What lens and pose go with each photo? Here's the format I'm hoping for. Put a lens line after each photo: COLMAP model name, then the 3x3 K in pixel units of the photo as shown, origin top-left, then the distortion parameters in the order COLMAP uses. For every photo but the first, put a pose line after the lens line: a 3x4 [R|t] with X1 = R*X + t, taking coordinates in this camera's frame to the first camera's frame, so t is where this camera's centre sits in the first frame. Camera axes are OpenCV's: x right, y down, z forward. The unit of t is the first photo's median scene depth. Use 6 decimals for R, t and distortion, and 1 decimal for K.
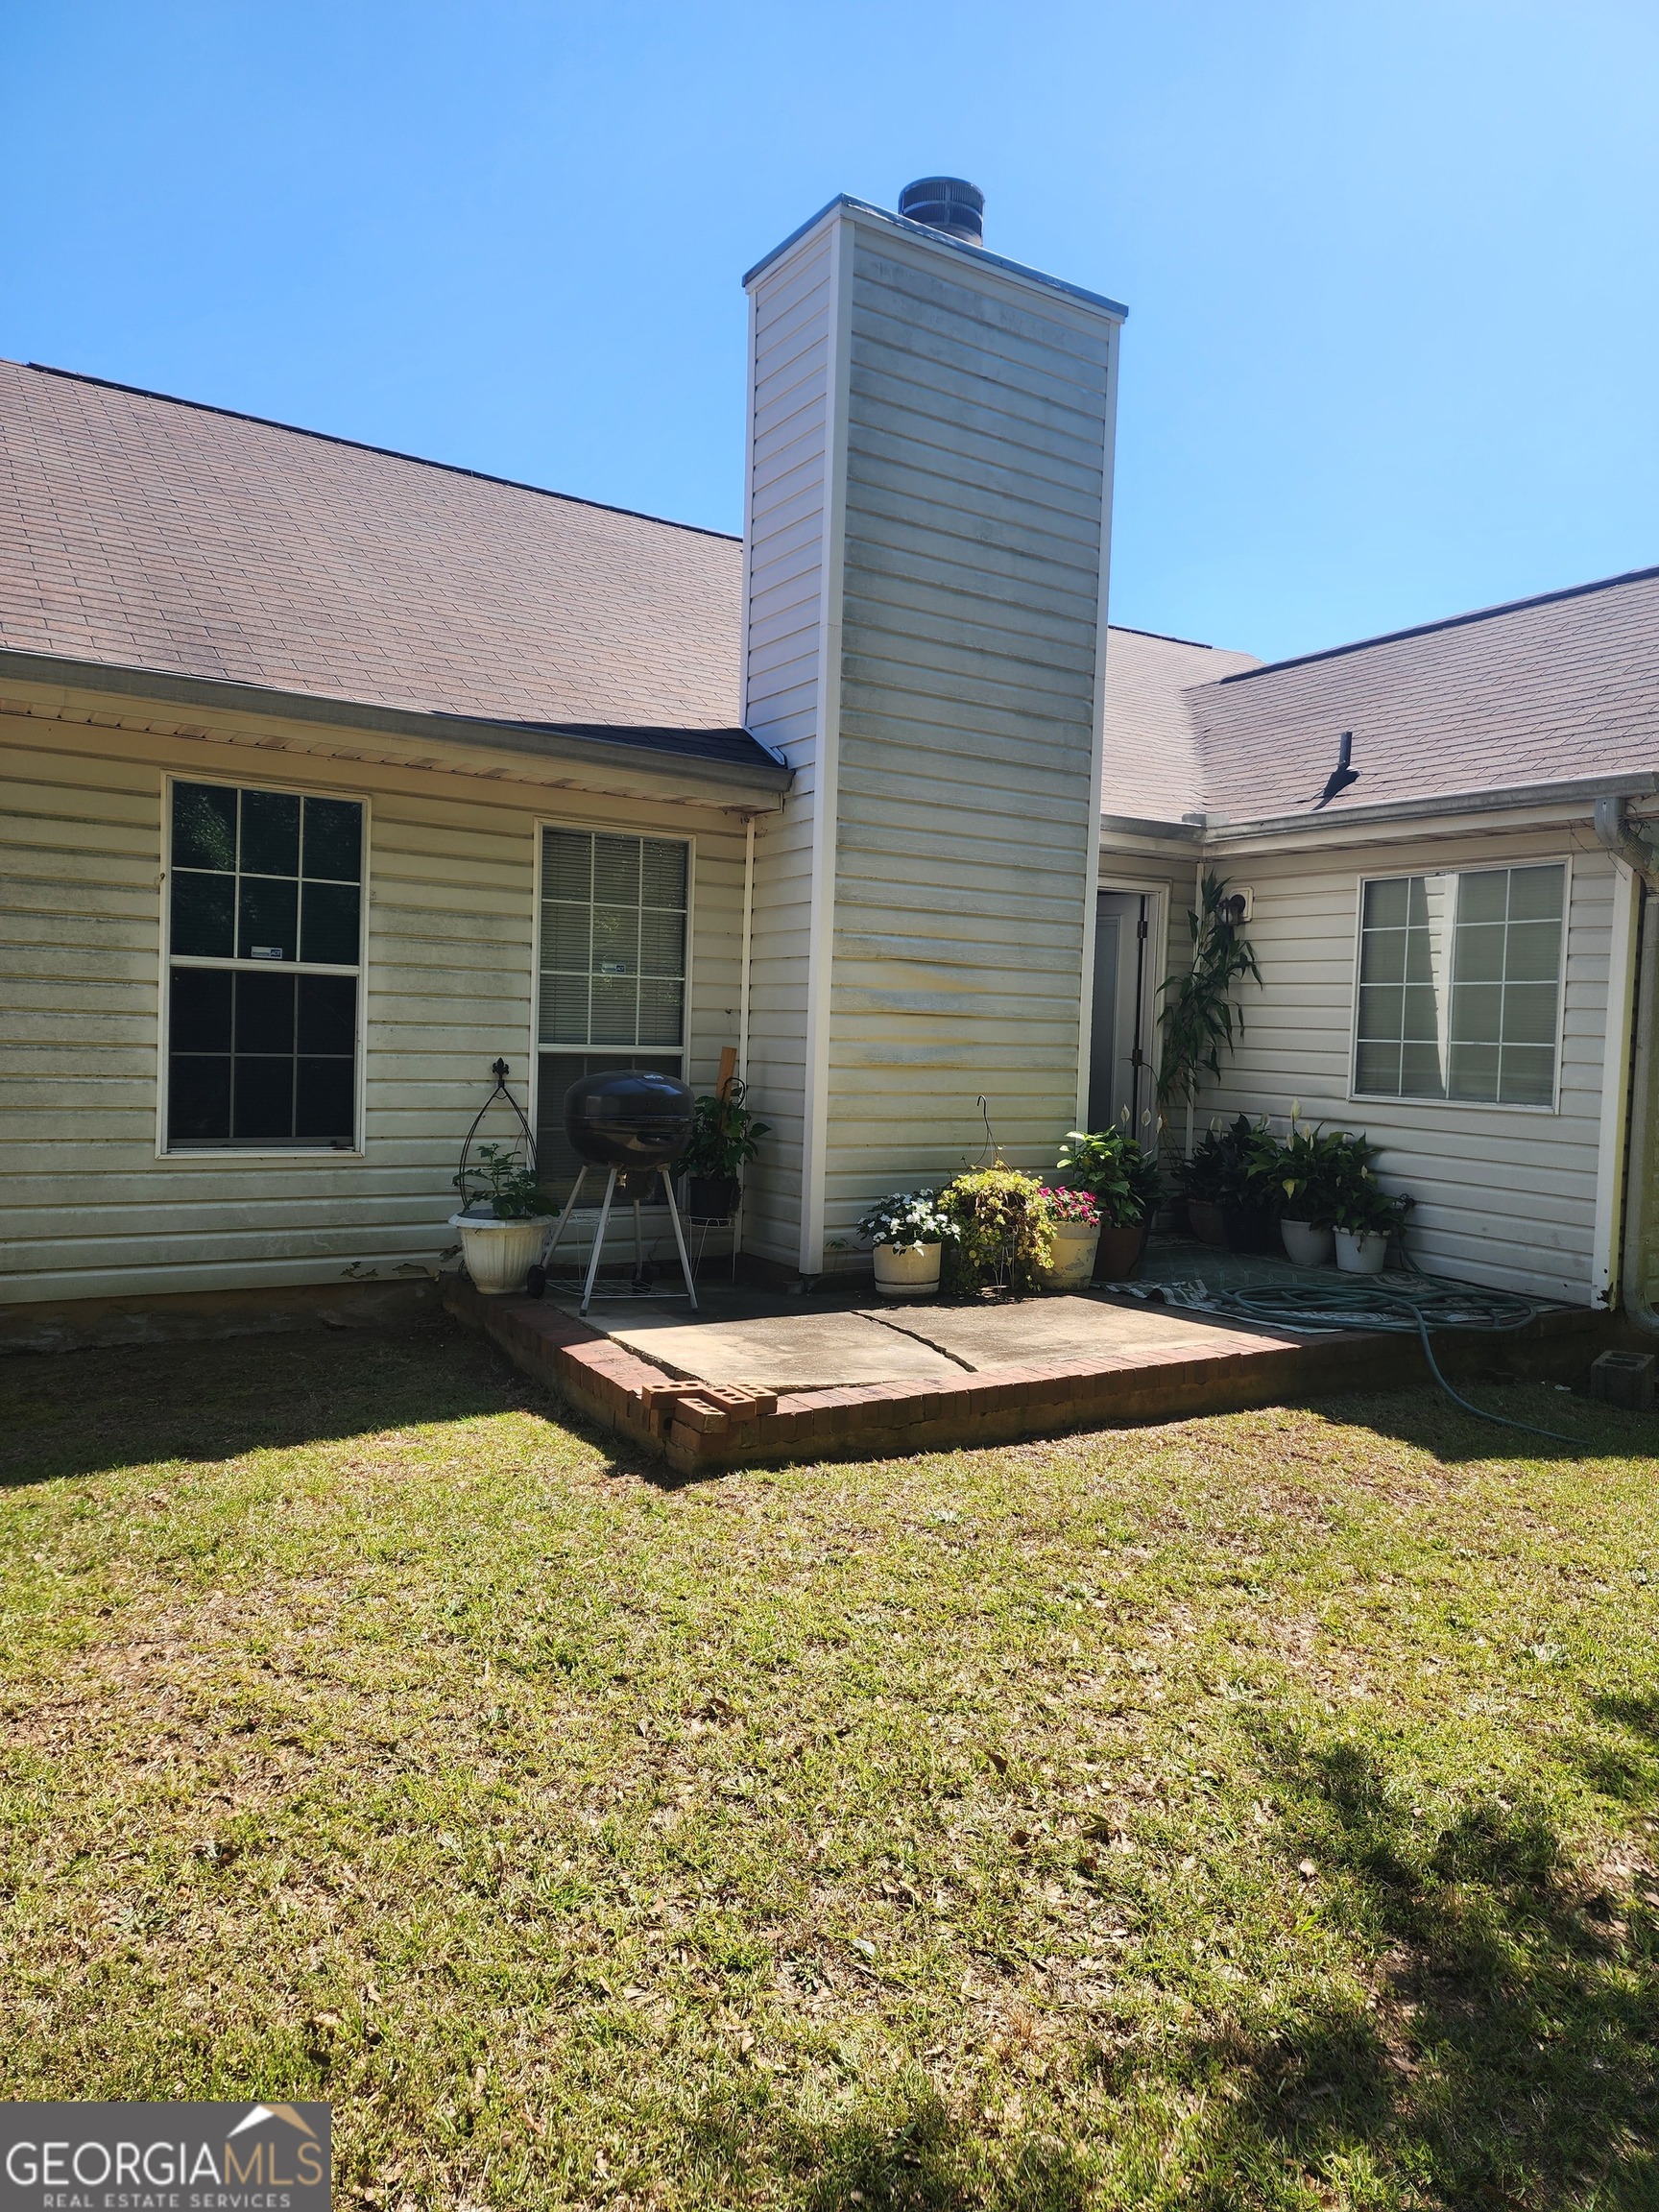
lens RADIAL K [[1468.8, 0, 836.7], [0, 1468.8, 1086.4], [0, 0, 1]] dist [0.133526, -0.178841]
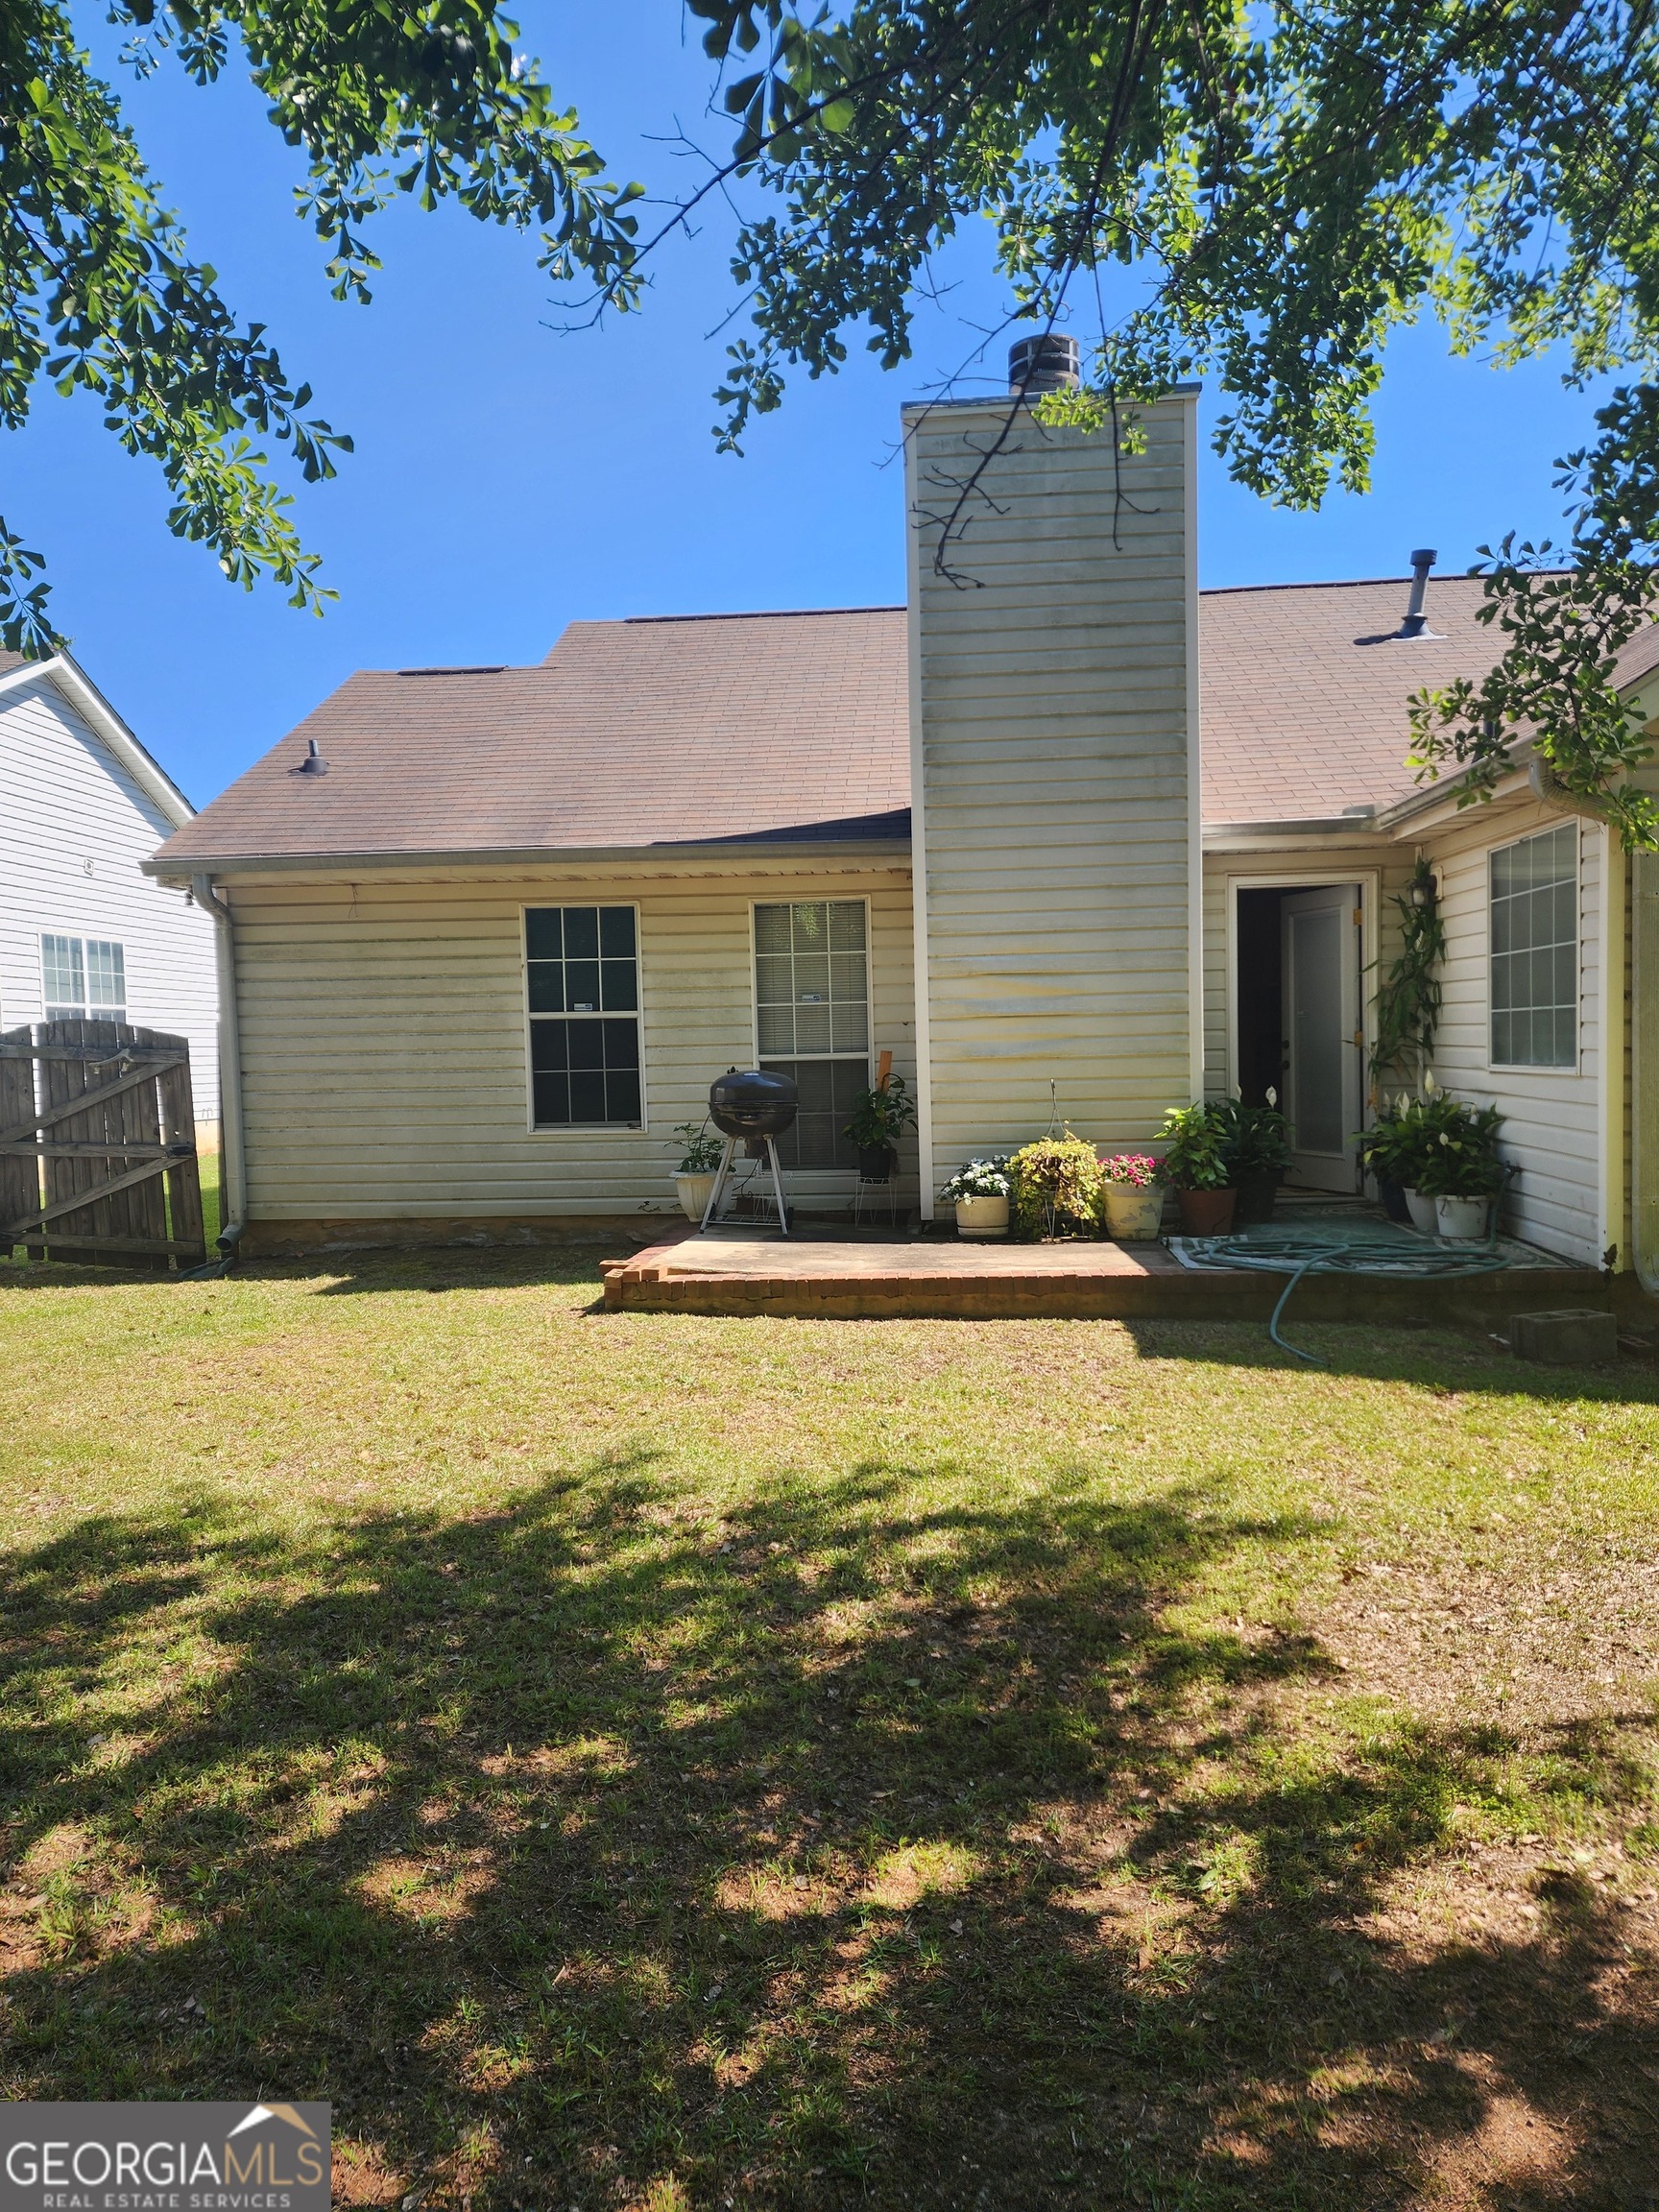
lens RADIAL K [[1469.6, 0, 829.5], [0, 1469.6, 1106.0], [0, 0, 1]] dist [0.167400, -0.176864]
pose [[0.789564, -0.028839, -0.612990, 0.778835], [0.025836, 0.999572, -0.013748, 0.044793], [0.613124, -0.004982, 0.789971, -0.095529]]
